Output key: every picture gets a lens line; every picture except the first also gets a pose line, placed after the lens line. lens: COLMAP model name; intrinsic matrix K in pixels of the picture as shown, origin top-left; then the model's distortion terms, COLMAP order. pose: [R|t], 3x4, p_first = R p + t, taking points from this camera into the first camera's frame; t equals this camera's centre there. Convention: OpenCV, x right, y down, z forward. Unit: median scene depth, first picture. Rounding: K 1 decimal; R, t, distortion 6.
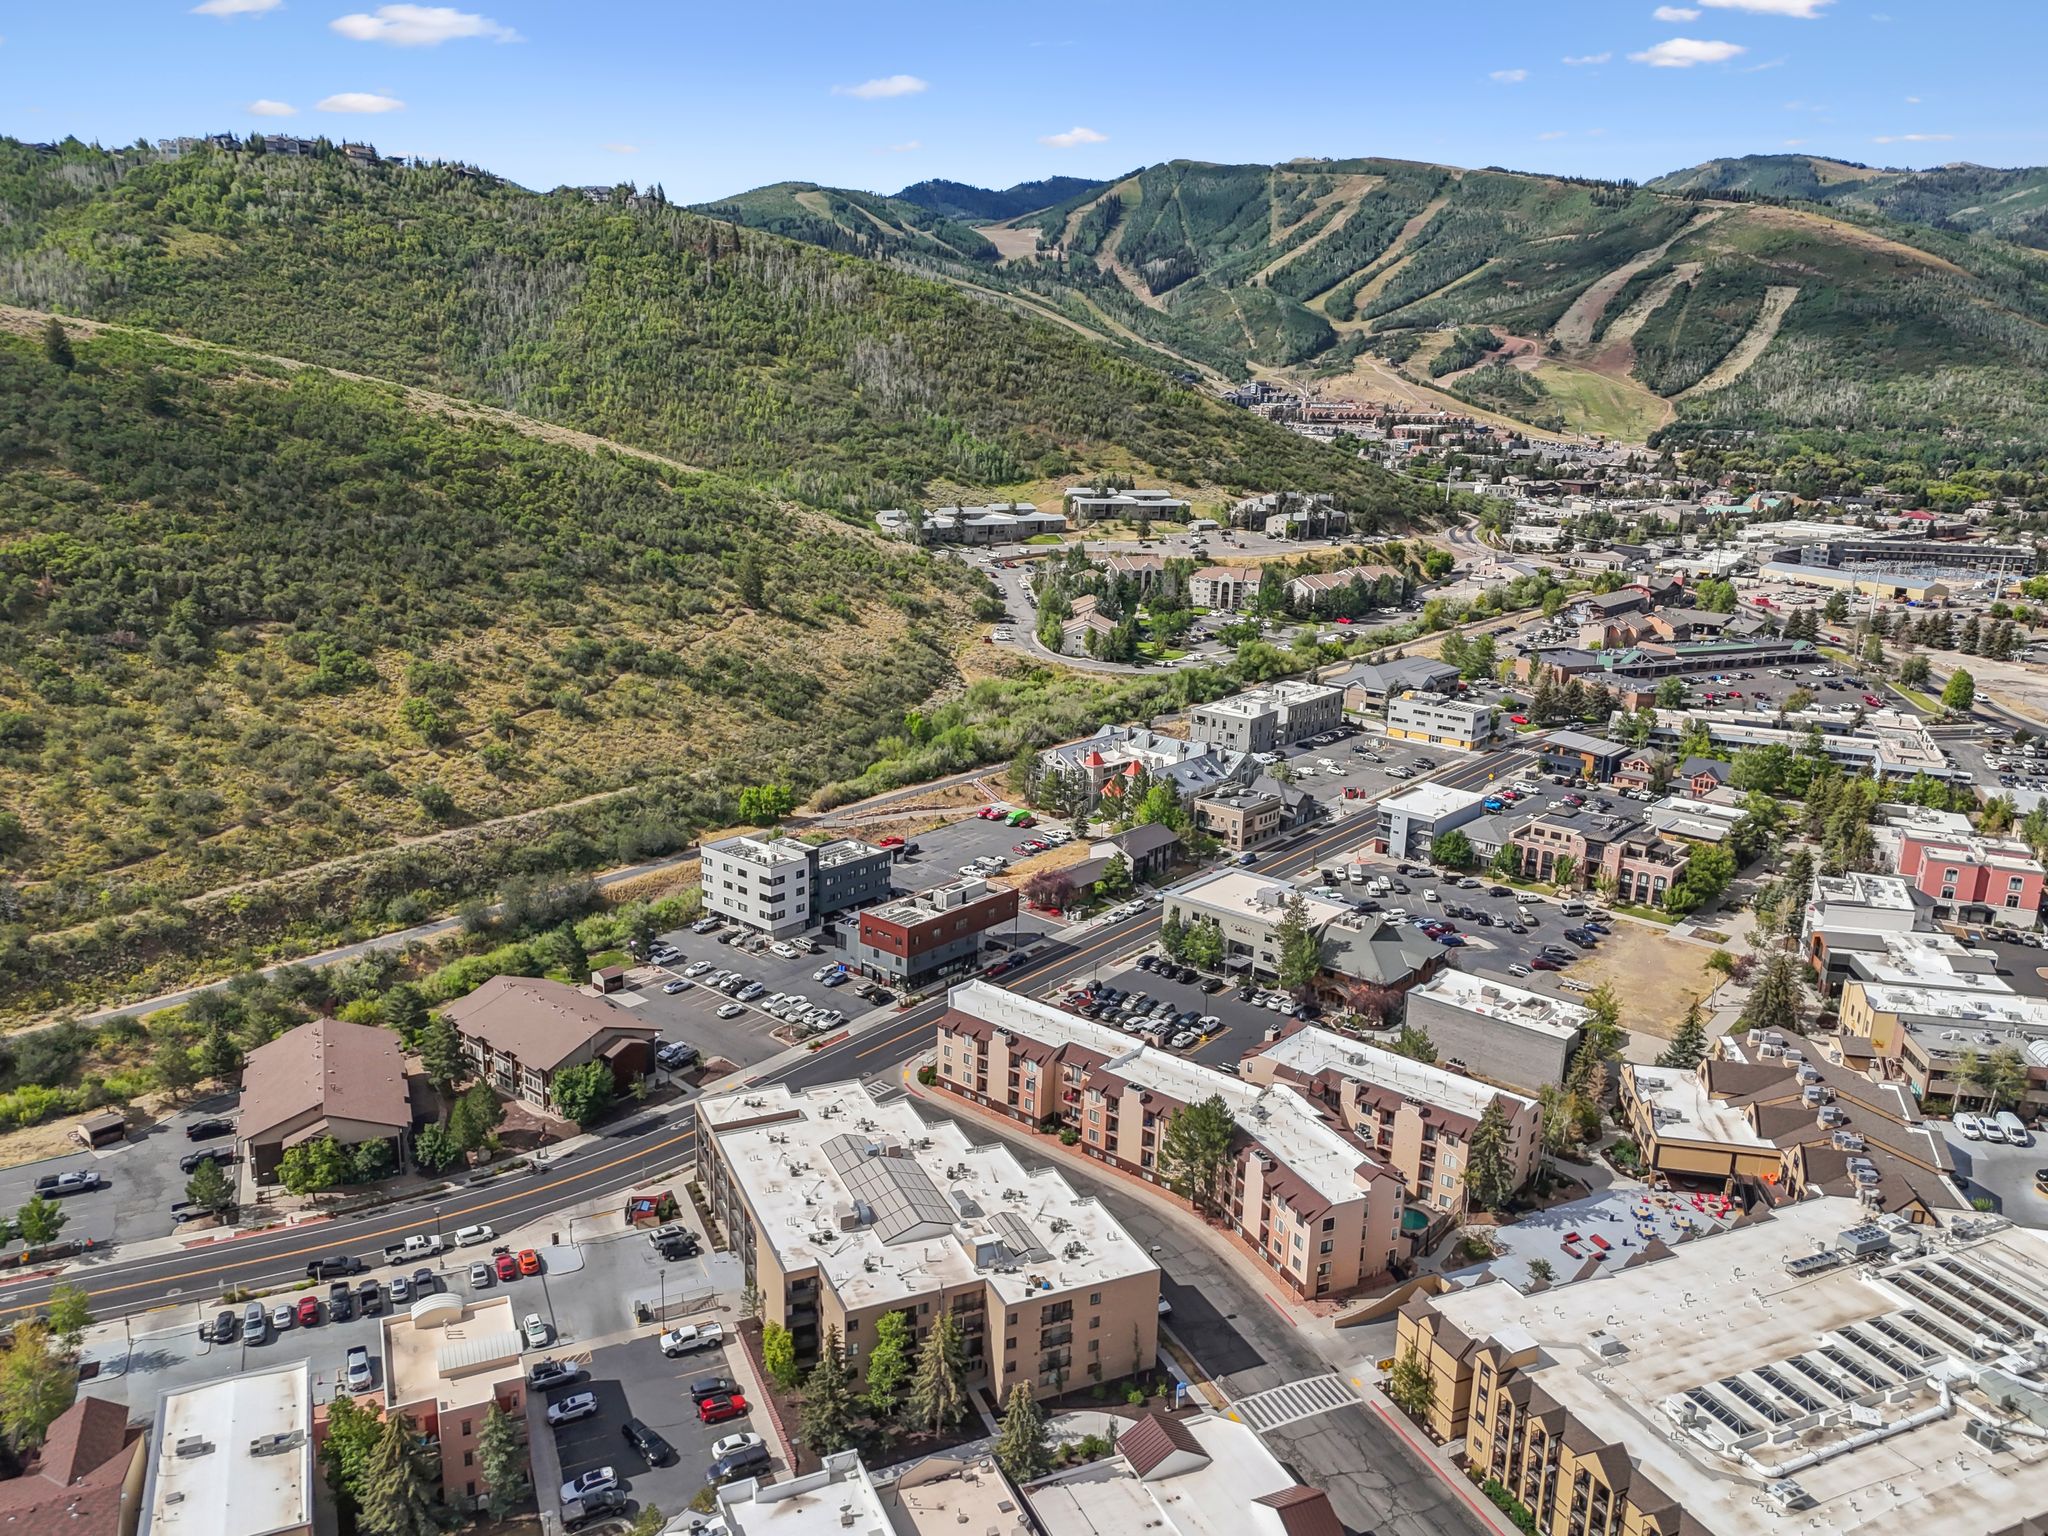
lens RADIAL K [[1519.6, 0, 1026.6], [0, 1519.6, 773.5], [0, 0, 1]] dist [0.069910, -0.054125]
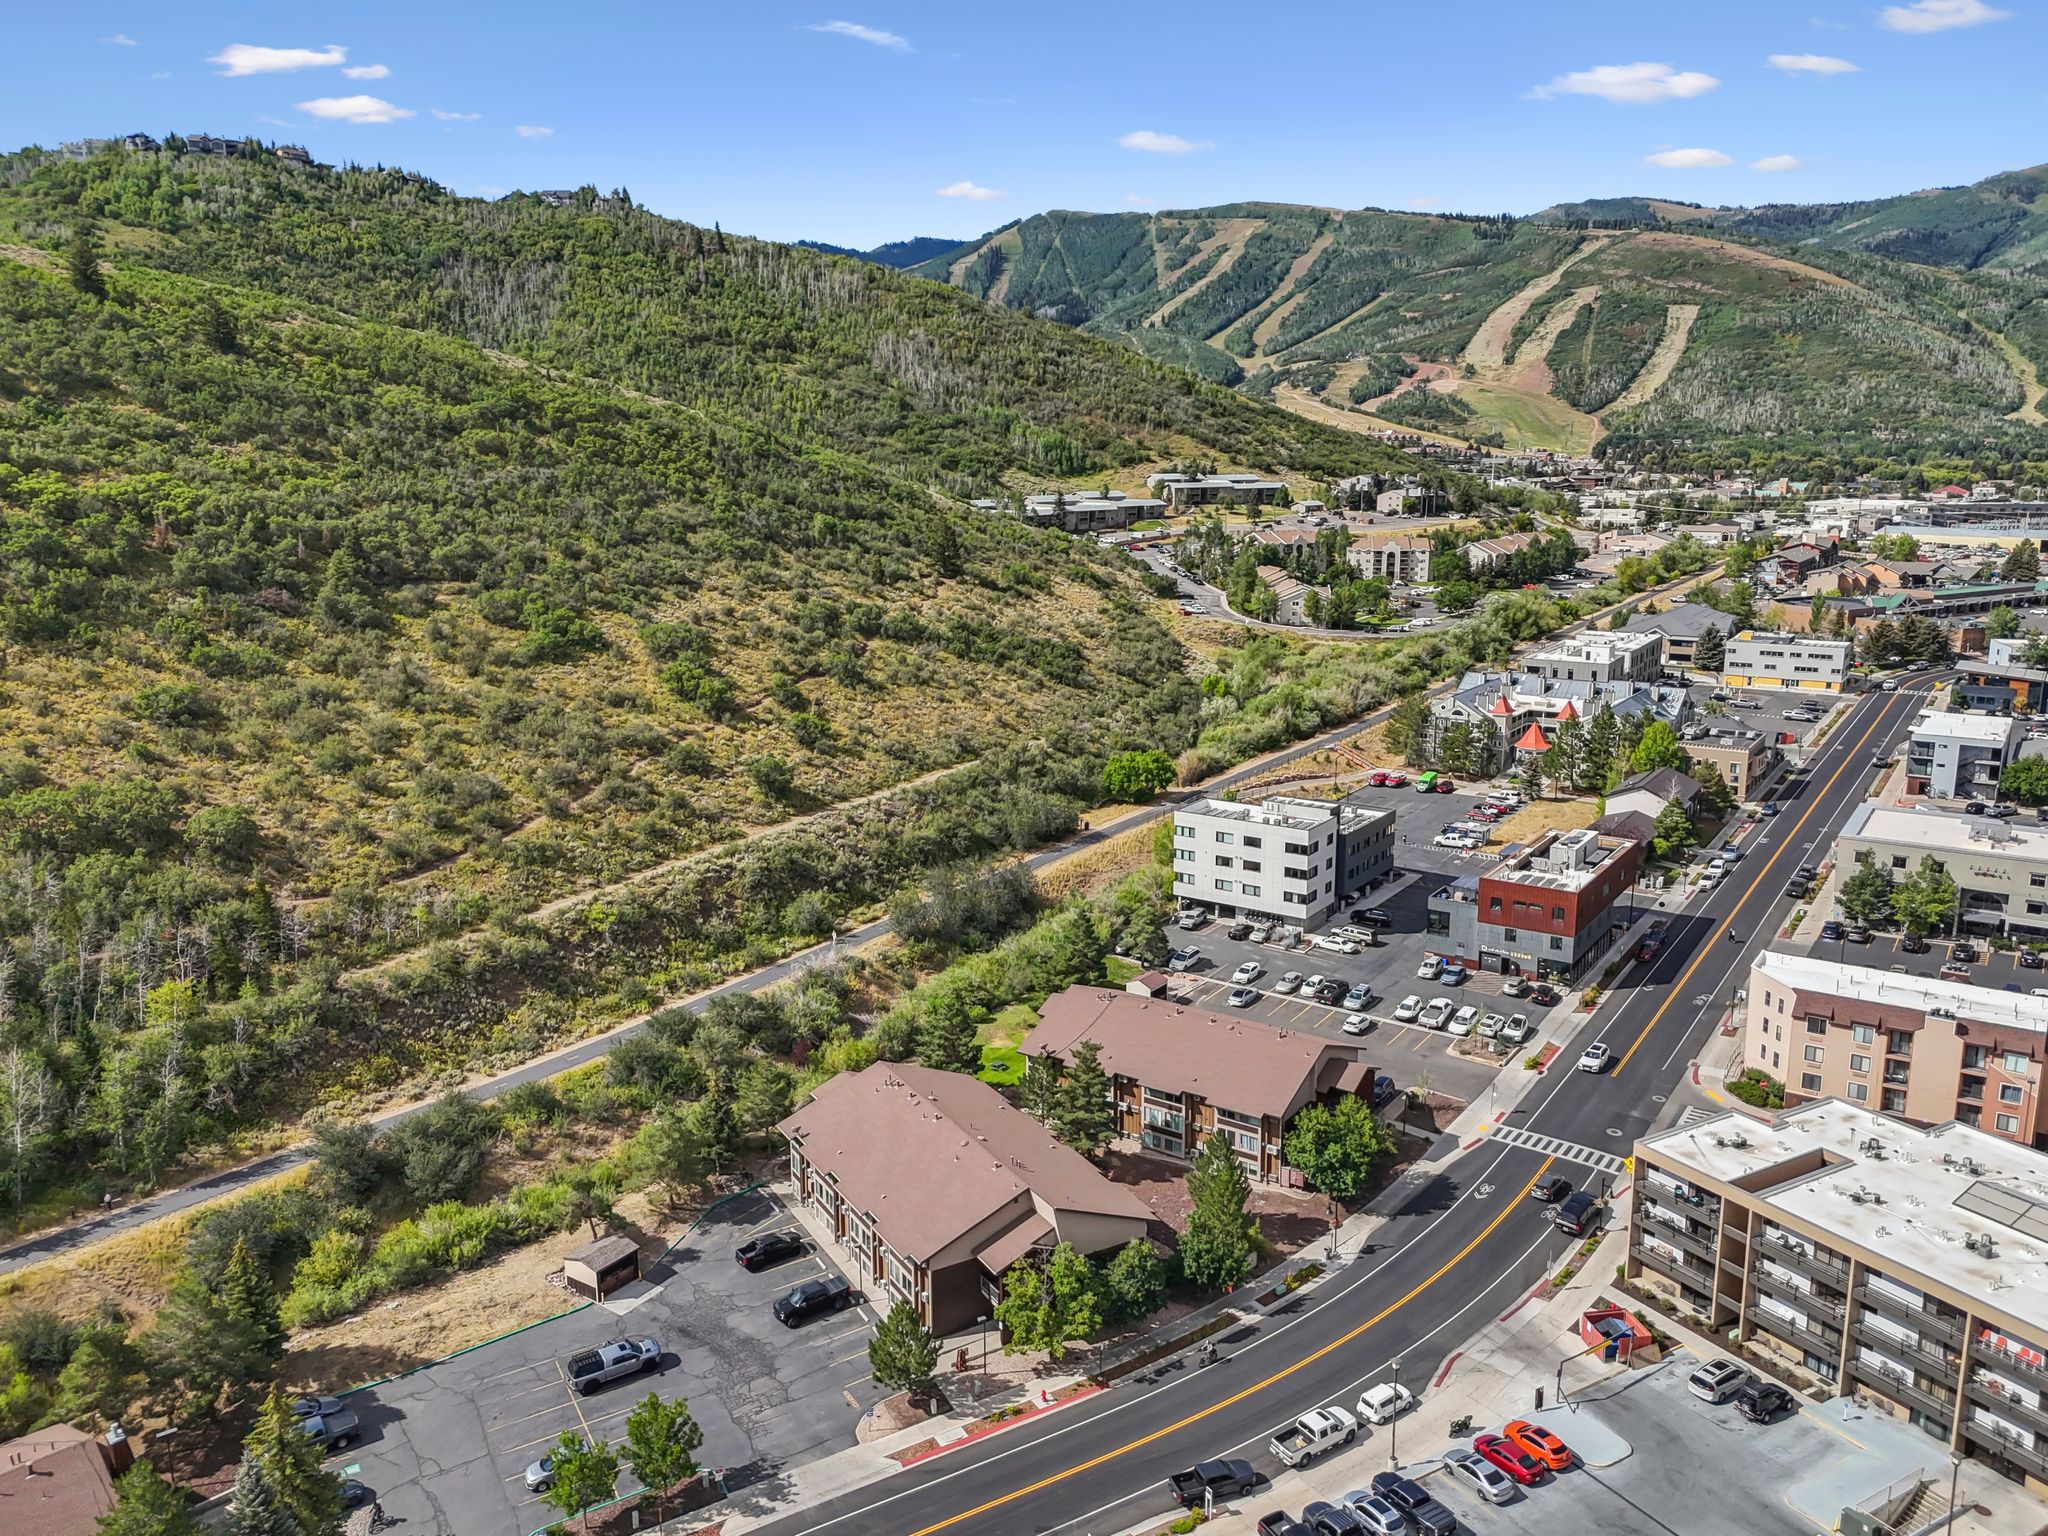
lens RADIAL K [[1519.6, 0, 1017.3], [0, 1519.6, 763.1], [0, 0, 1]] dist [0.069910, -0.054125]
pose [[0.994588, -0.054509, 0.088451, -0.135699], [0.058854, 0.997146, -0.047288, 0.021004], [-0.085621, 0.052238, 0.994957, 0.109249]]
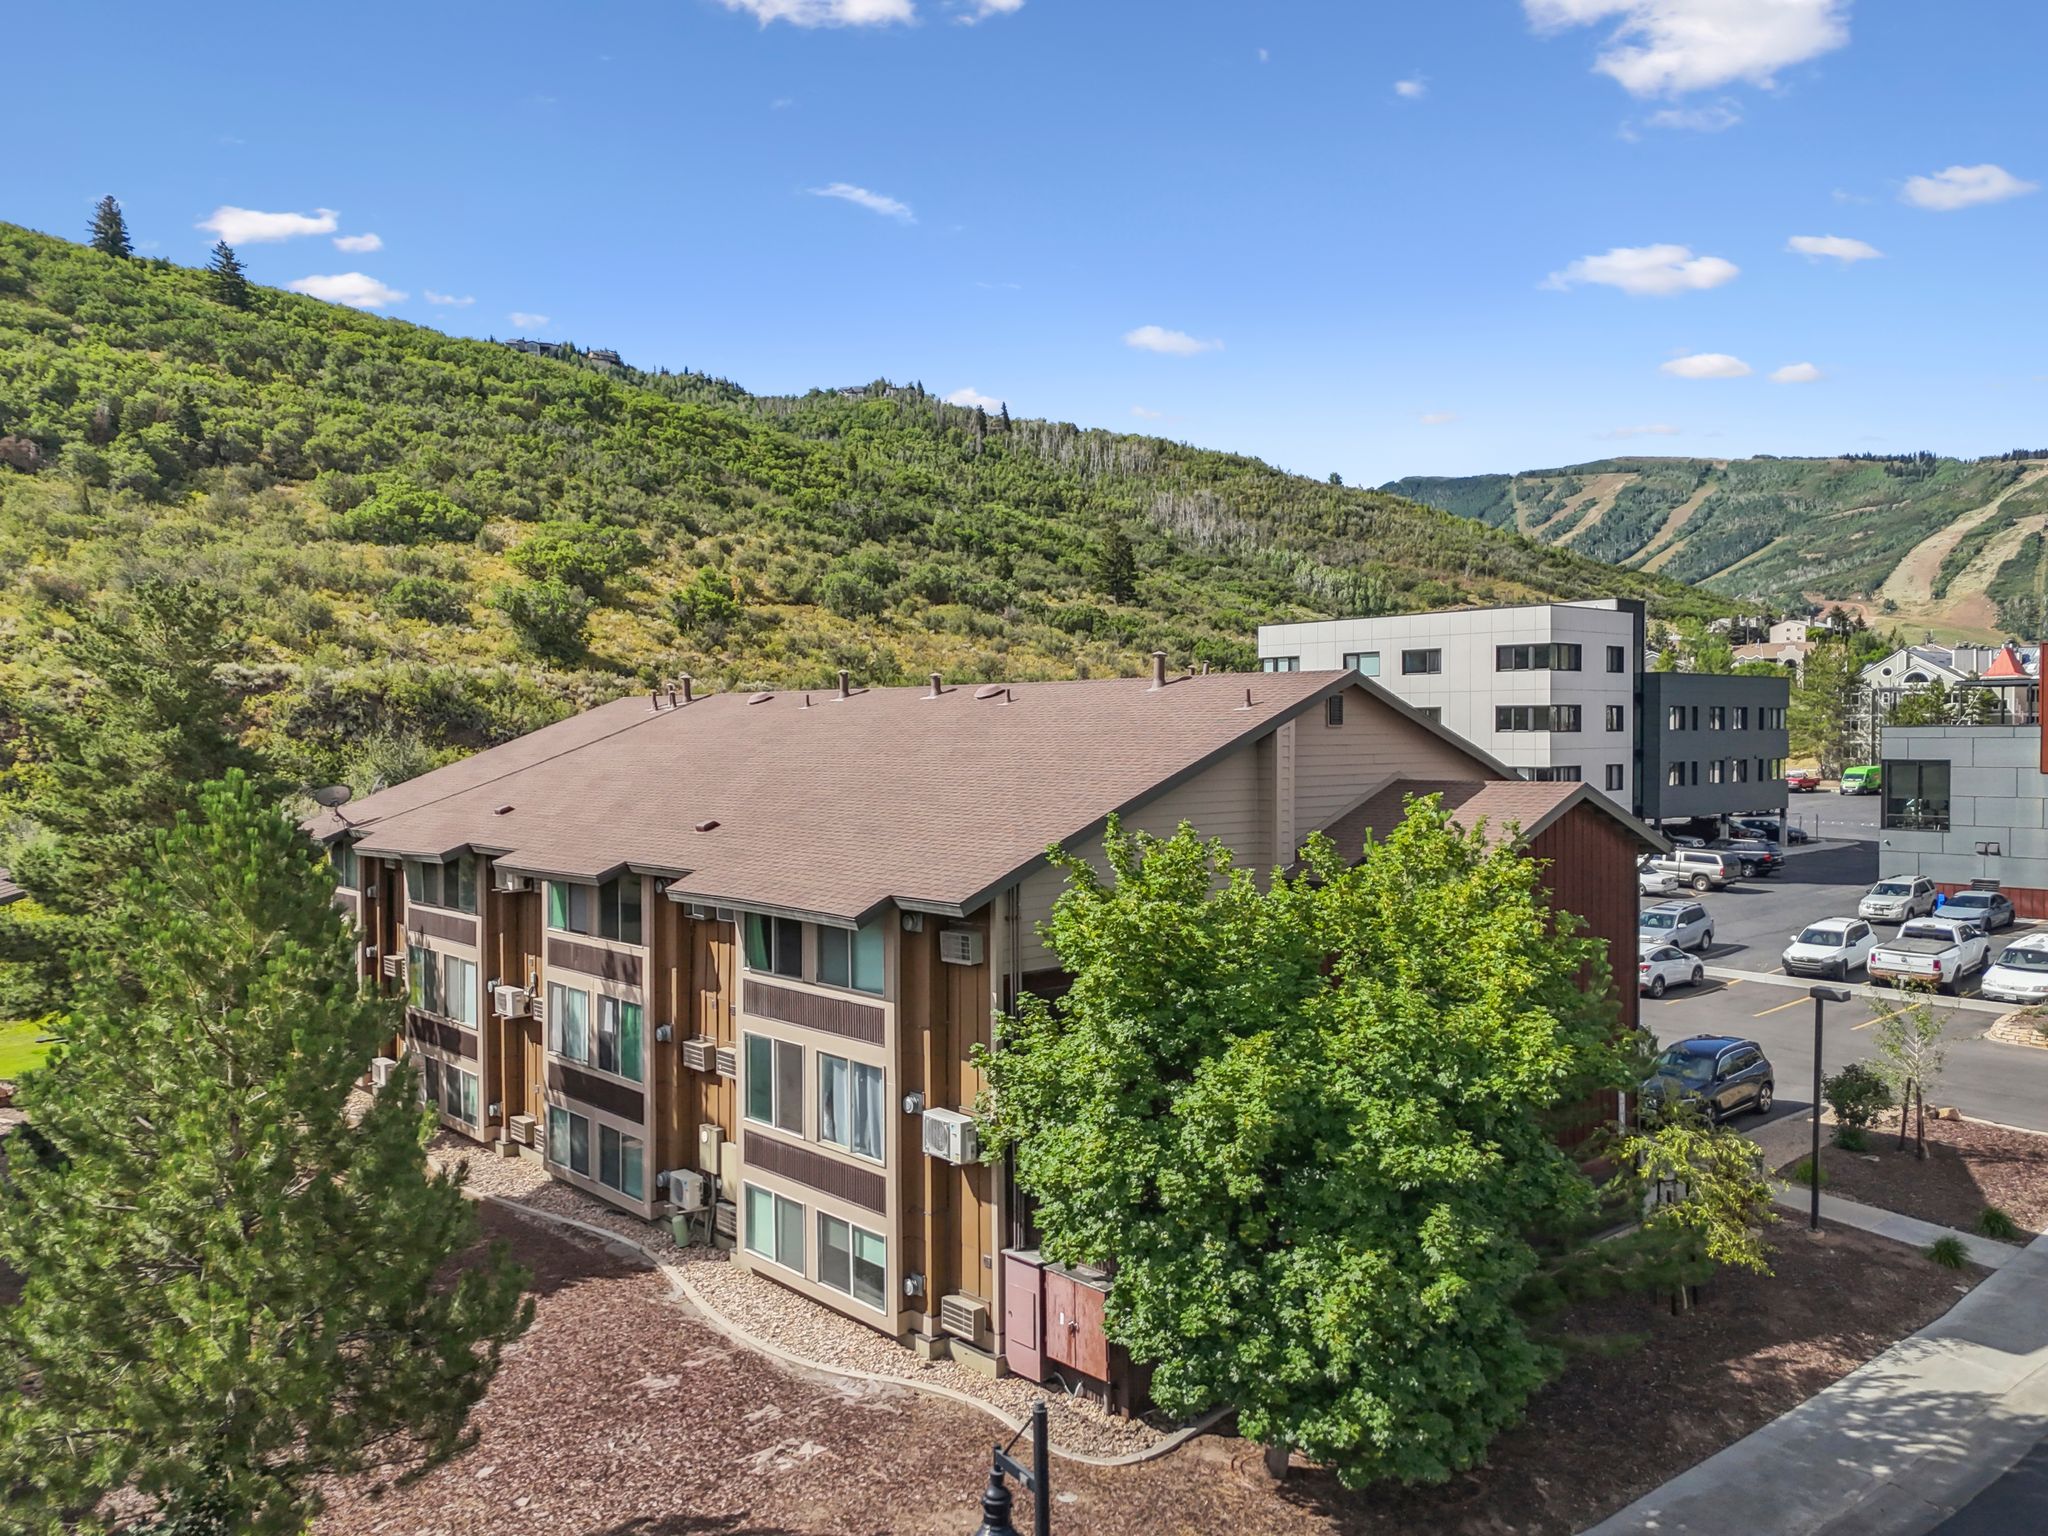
lens RADIAL K [[1519.6, 0, 1026.0], [0, 1519.6, 773.6], [0, 0, 1]] dist [0.069910, -0.054125]
pose [[0.990809, -0.030443, -0.131795, -0.085476], [-0.001211, 0.972309, -0.233697, 0.060705], [0.135260, 0.231709, 0.963336, 0.261323]]
